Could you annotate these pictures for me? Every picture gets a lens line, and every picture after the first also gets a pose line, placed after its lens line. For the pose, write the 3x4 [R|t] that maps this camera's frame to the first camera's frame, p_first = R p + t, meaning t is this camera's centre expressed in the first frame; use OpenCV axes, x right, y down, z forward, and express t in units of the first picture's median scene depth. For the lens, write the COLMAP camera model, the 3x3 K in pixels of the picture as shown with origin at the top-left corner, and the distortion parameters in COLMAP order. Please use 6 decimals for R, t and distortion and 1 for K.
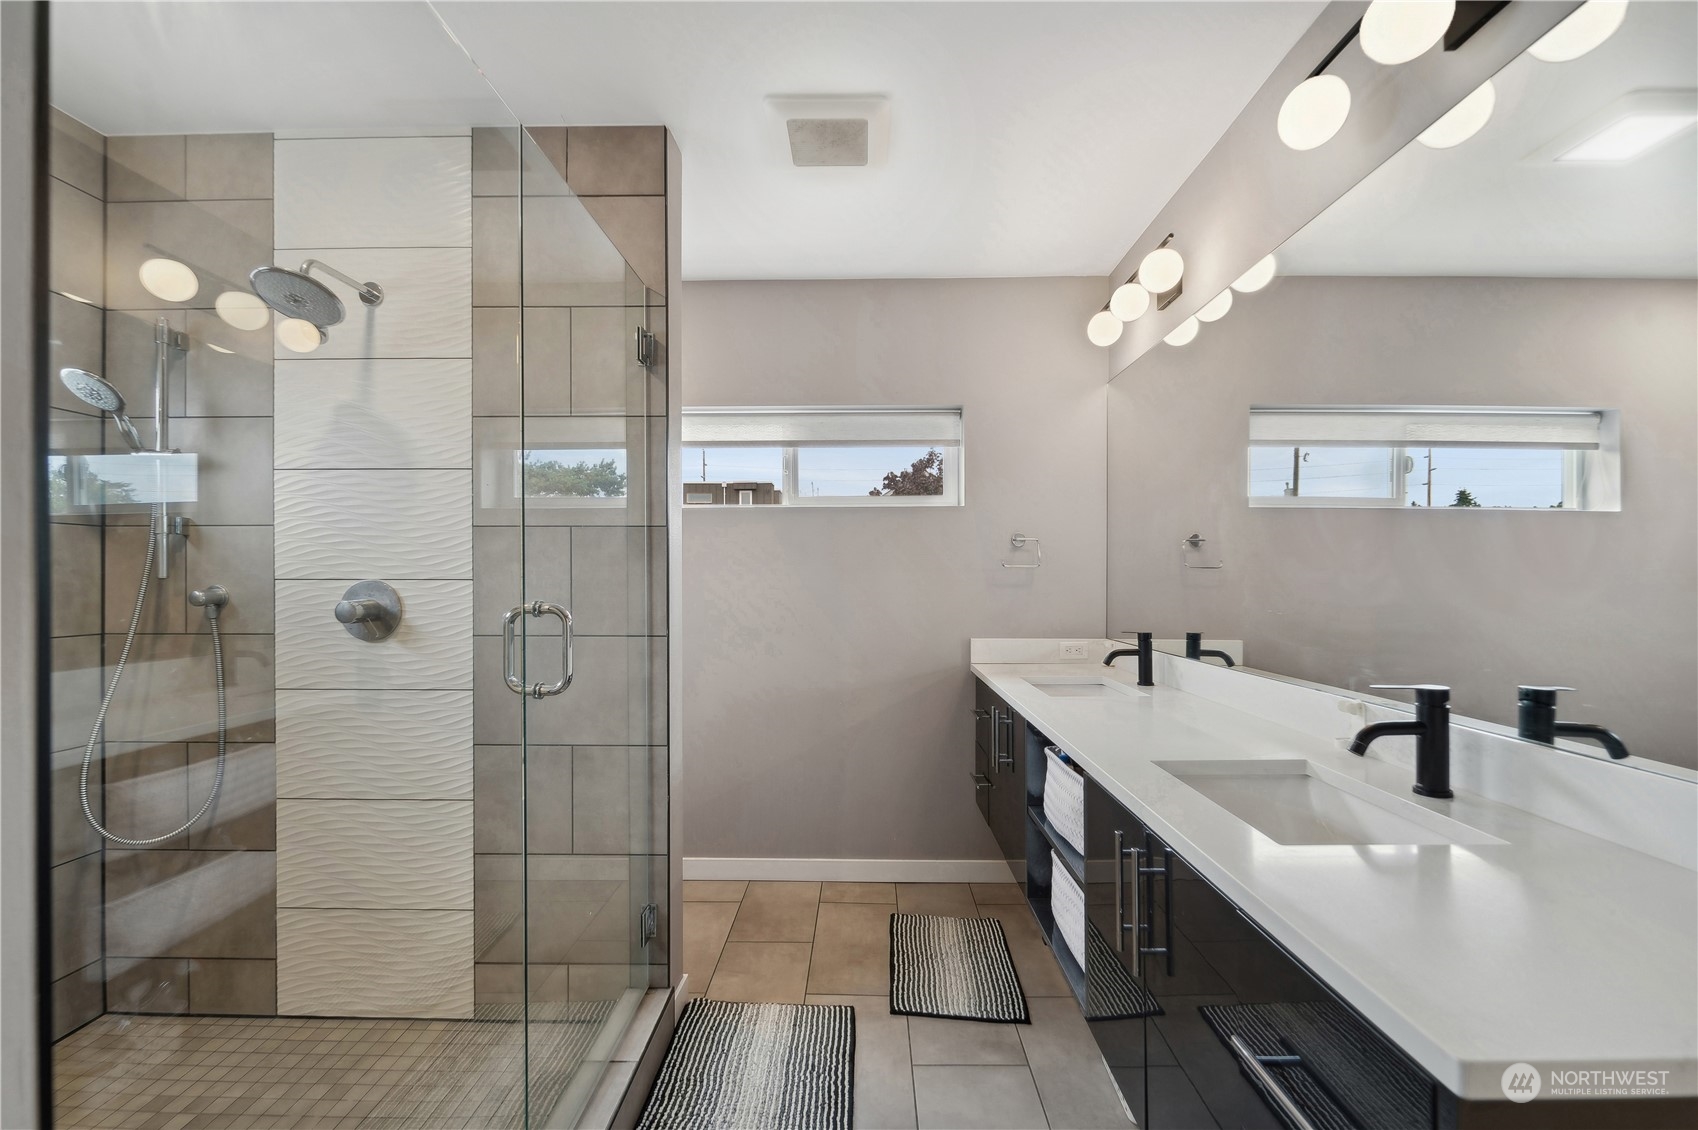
lens RADIAL K [[714.5, 0, 851.6], [0, 714.5, 573.1], [0, 0, 1]] dist [0.000337, -0.000769]
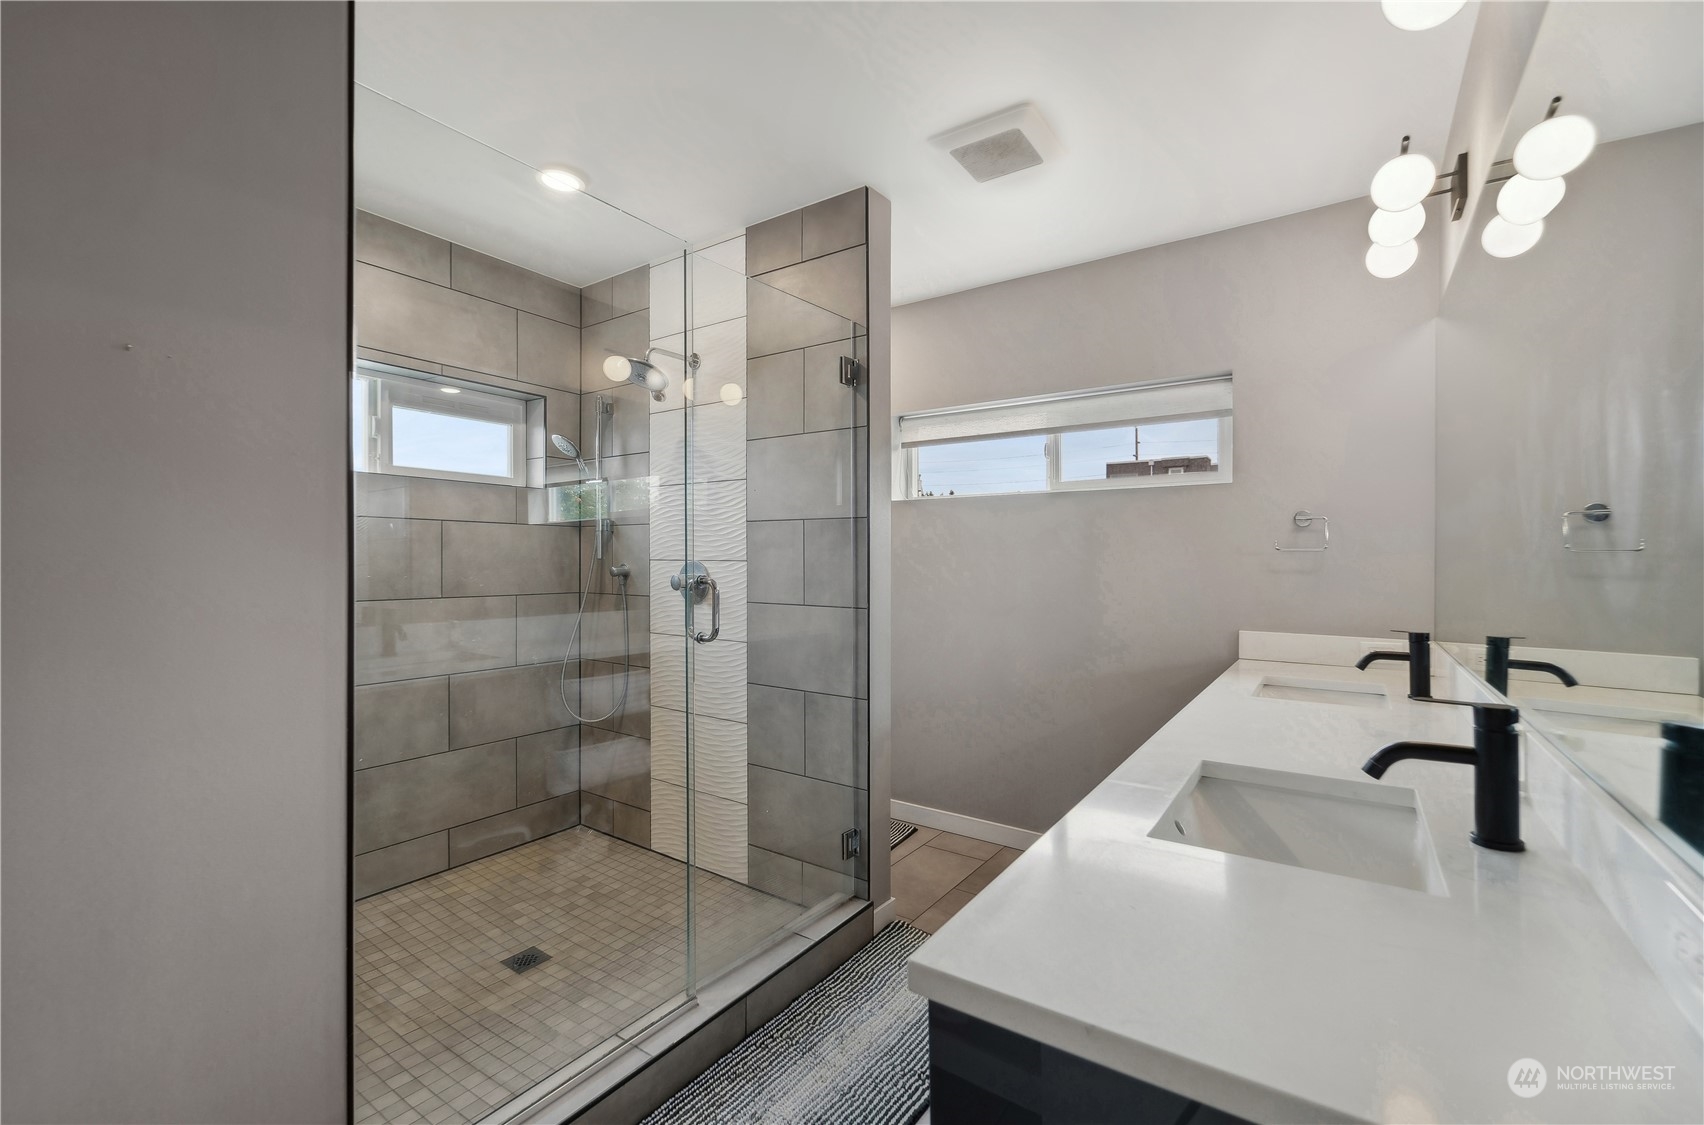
lens RADIAL K [[717.0, 0, 858.8], [0, 717.0, 559.0], [0, 0, 1]] dist [0.000337, -0.000769]
pose [[0.830966, 0.004000, -0.556310, 0.401302], [-0.003231, 0.999992, 0.002364, 0.001915], [0.556315, -0.000167, 0.830972, -0.012832]]
